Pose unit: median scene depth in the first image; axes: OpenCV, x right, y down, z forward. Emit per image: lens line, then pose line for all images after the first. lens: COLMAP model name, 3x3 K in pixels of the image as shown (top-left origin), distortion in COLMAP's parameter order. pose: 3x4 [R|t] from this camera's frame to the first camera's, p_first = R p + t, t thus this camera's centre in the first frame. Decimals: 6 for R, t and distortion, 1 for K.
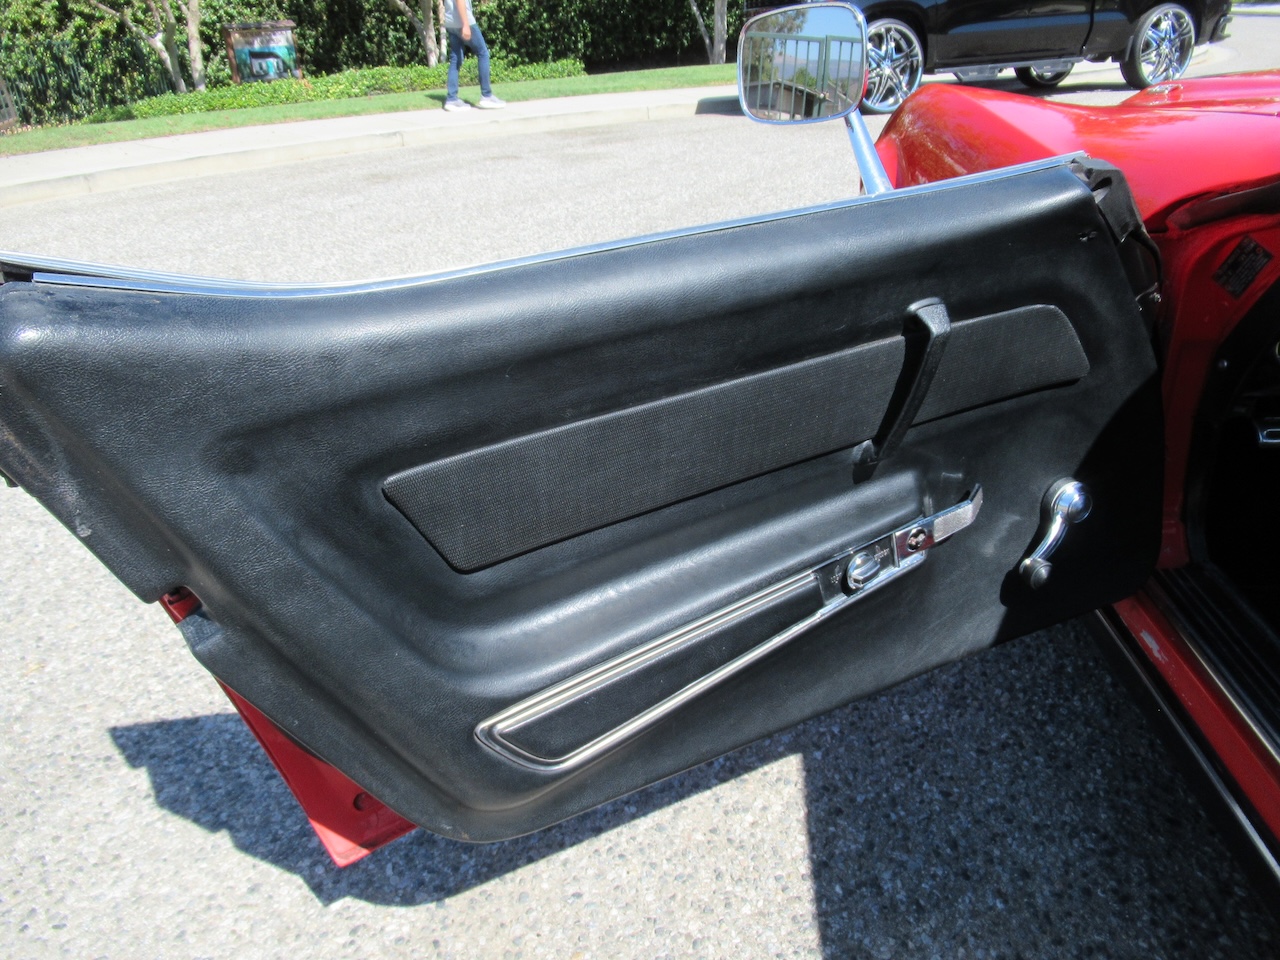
lens RADIAL K [[951.6, 0, 640.0], [0, 951.6, 480.0], [0, 0, 1]] dist [-0.010175, -0.003954]
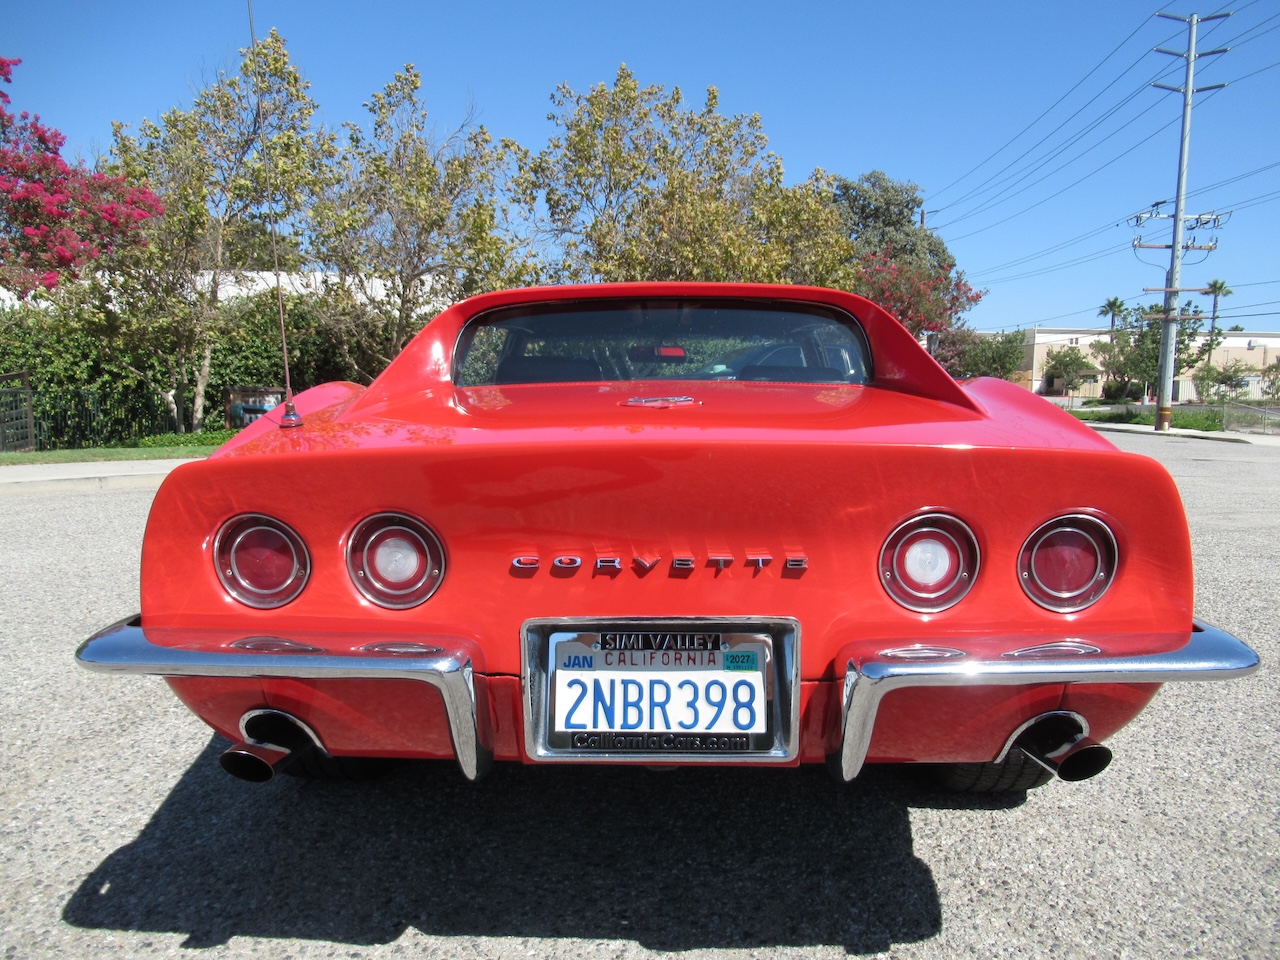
lens RADIAL K [[951.6, 0, 640.0], [0, 951.6, 480.0], [0, 0, 1]] dist [-0.010175, -0.003954]
pose [[0.998071, 0.051857, 0.034124, 0.058633], [-0.035728, 0.929389, -0.367369, 0.062464], [-0.050766, 0.365441, 0.929449, -0.125001]]
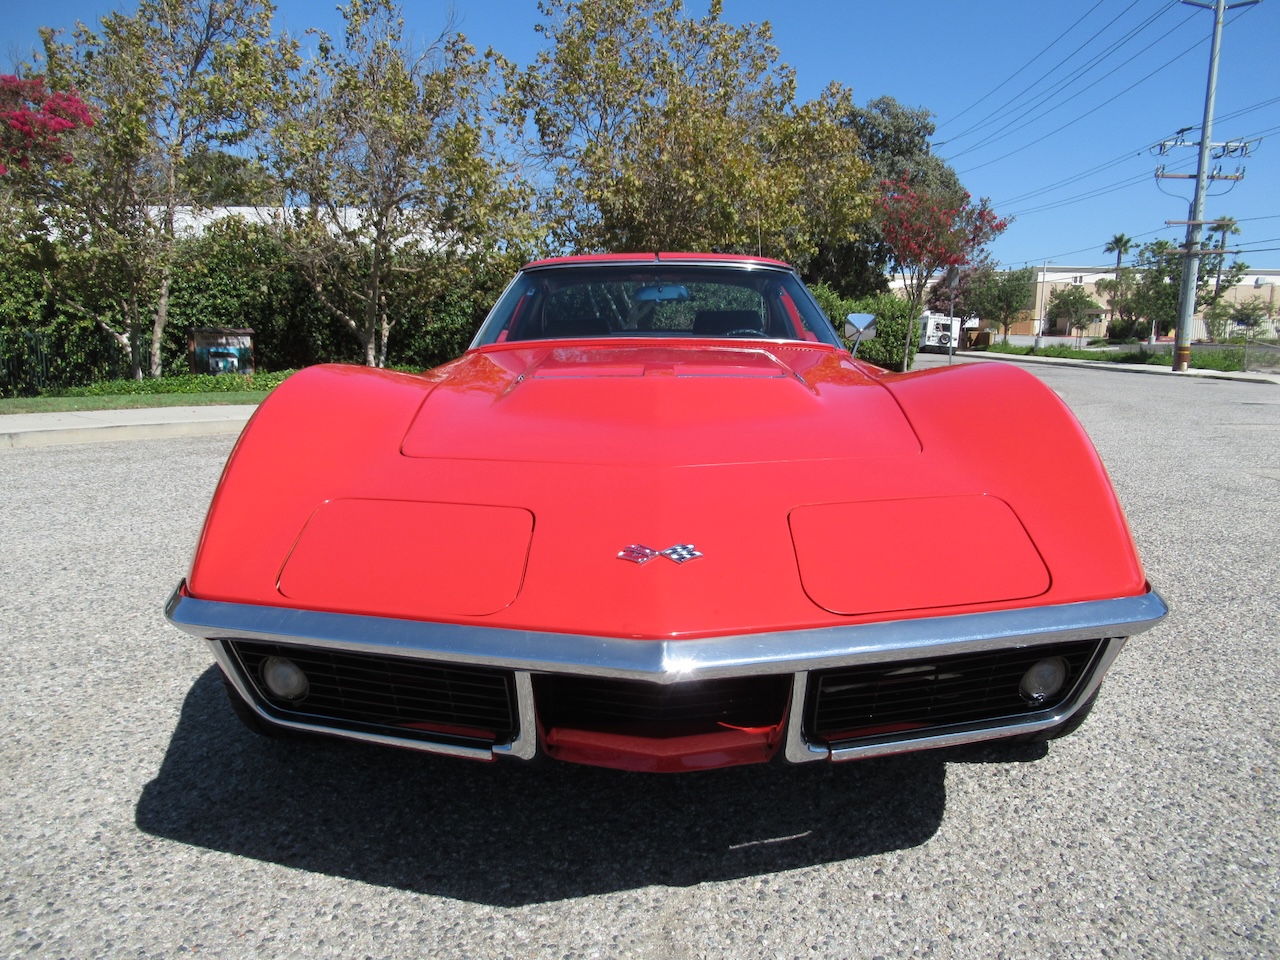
lens RADIAL K [[951.6, 0, 640.0], [0, 951.6, 480.0], [0, 0, 1]] dist [-0.010175, -0.003954]
pose [[0.998121, 0.044835, 0.041769, 0.056381], [-0.029662, 0.949977, -0.310909, 0.028413], [-0.053619, 0.309085, 0.949522, -0.051393]]
